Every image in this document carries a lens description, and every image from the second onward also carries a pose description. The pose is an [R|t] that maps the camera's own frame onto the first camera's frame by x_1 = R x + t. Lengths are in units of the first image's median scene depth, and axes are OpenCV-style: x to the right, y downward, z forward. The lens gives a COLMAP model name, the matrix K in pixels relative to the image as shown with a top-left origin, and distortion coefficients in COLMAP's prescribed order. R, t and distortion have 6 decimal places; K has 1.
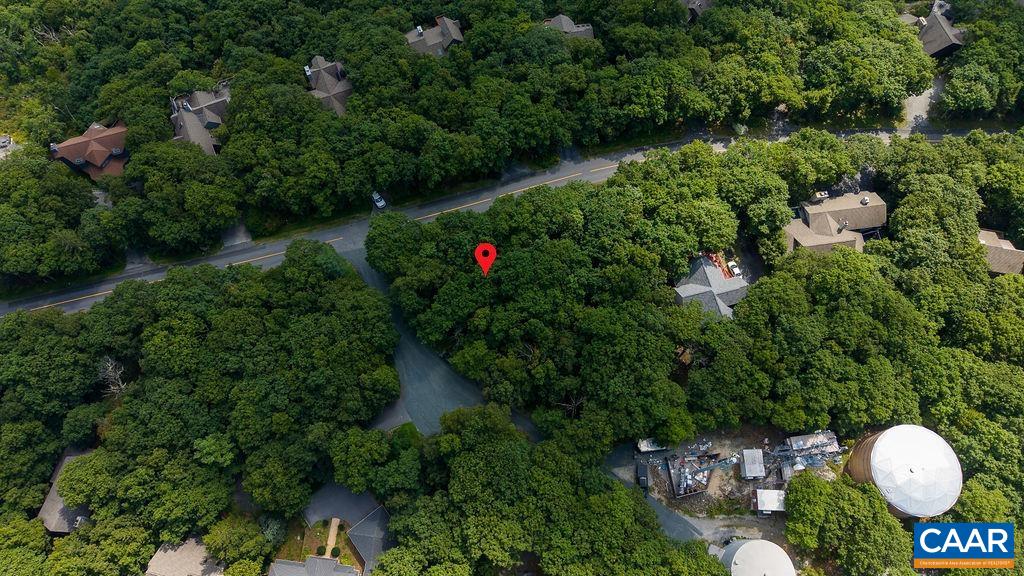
lens RADIAL K [[681.0, 0, 510.5], [0, 681.0, 286.6], [0, 0, 1]] dist [0.033910, -0.032054]
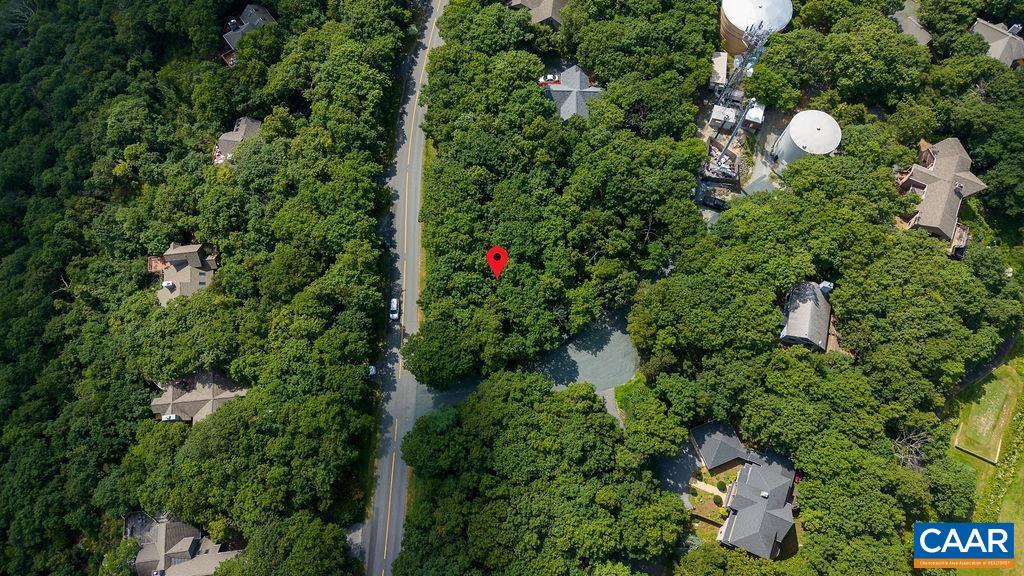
lens RADIAL K [[681.0, 0, 510.5], [0, 681.0, 286.6], [0, 0, 1]] dist [0.033910, -0.032054]
pose [[0.274624, -0.908100, 0.316125, -0.367887], [0.904728, 0.355375, 0.234895, -0.234103], [-0.325651, 0.221500, 0.919179, 0.079408]]
